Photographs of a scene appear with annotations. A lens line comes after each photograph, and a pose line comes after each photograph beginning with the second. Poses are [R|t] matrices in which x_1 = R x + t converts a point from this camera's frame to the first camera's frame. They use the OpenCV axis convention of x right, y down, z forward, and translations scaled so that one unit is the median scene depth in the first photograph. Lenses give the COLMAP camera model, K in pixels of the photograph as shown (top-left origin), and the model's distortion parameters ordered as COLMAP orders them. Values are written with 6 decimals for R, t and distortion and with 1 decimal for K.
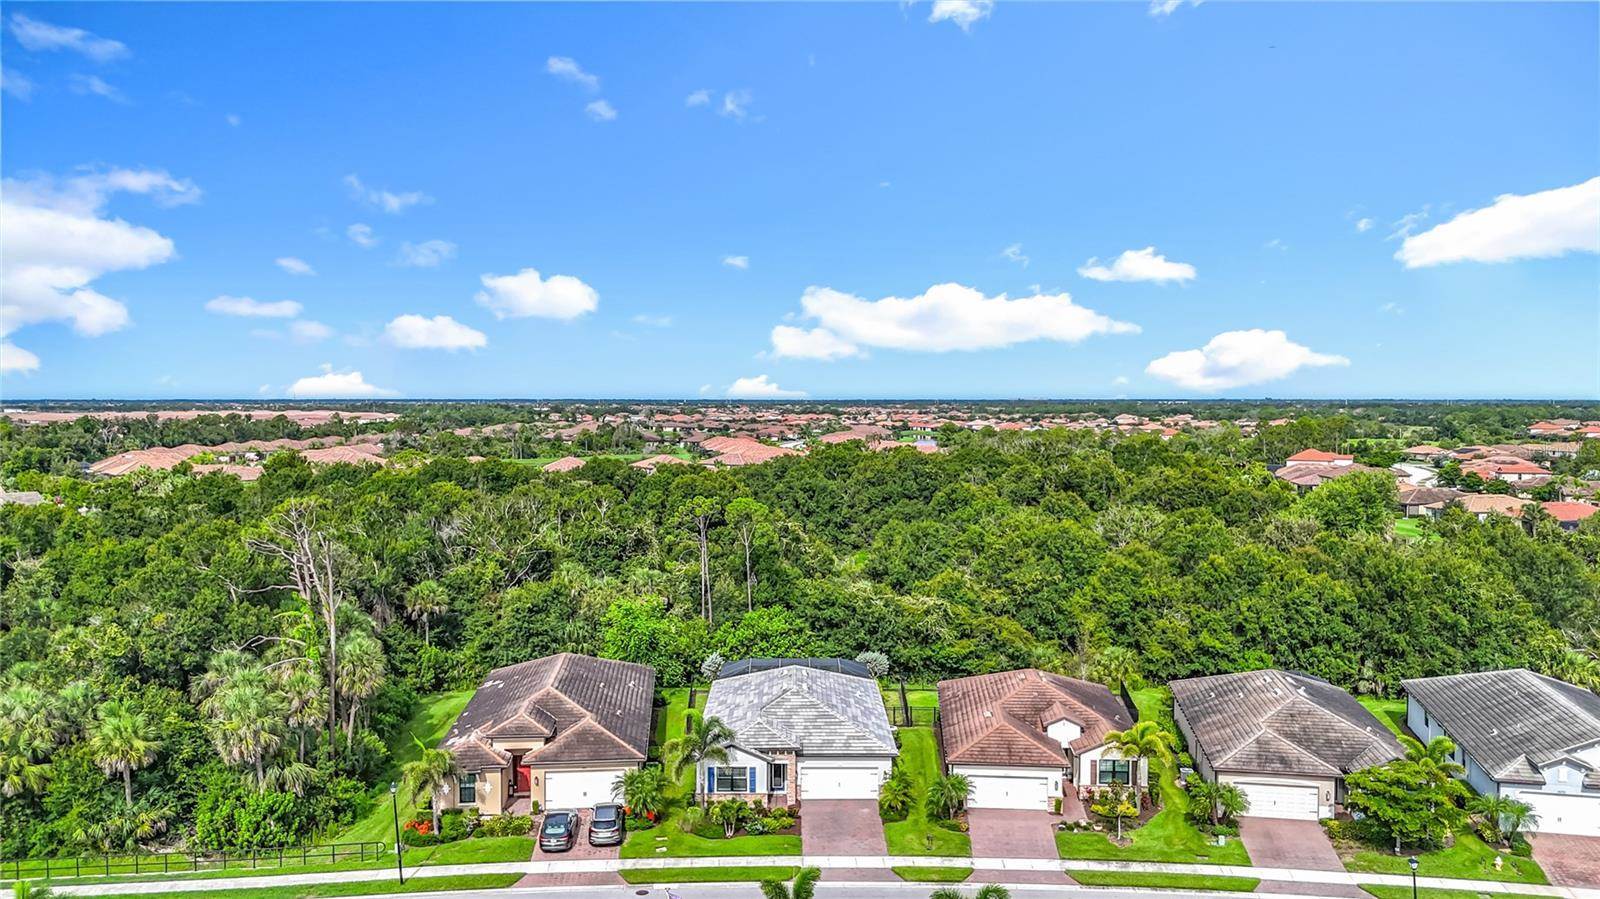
lens RADIAL K [[1234.5, 0, 815.5], [0, 1234.5, 458.2], [0, 0, 1]] dist [0.040534, -0.002118]
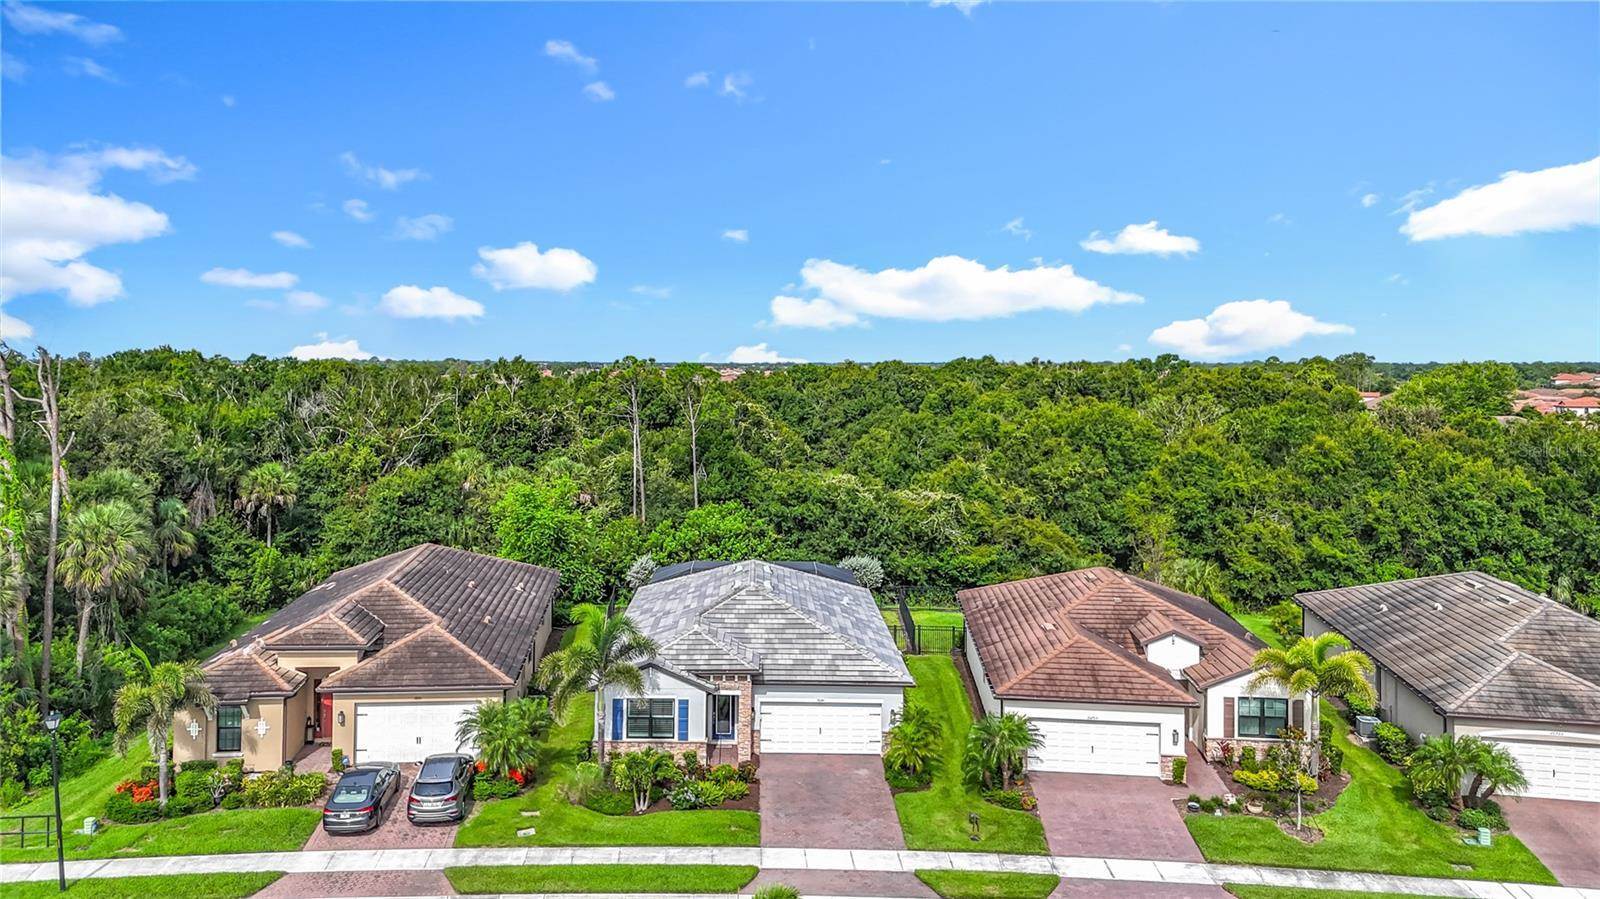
lens RADIAL K [[1226.7, 0, 736.5], [0, 1226.7, 387.6], [0, 0, 1]] dist [0.052531, -0.000810]
pose [[0.999331, 0.002537, -0.036497, -0.001184], [-0.003698, 0.999488, -0.031775, 0.102023], [0.036398, 0.031889, 0.998828, 0.341653]]
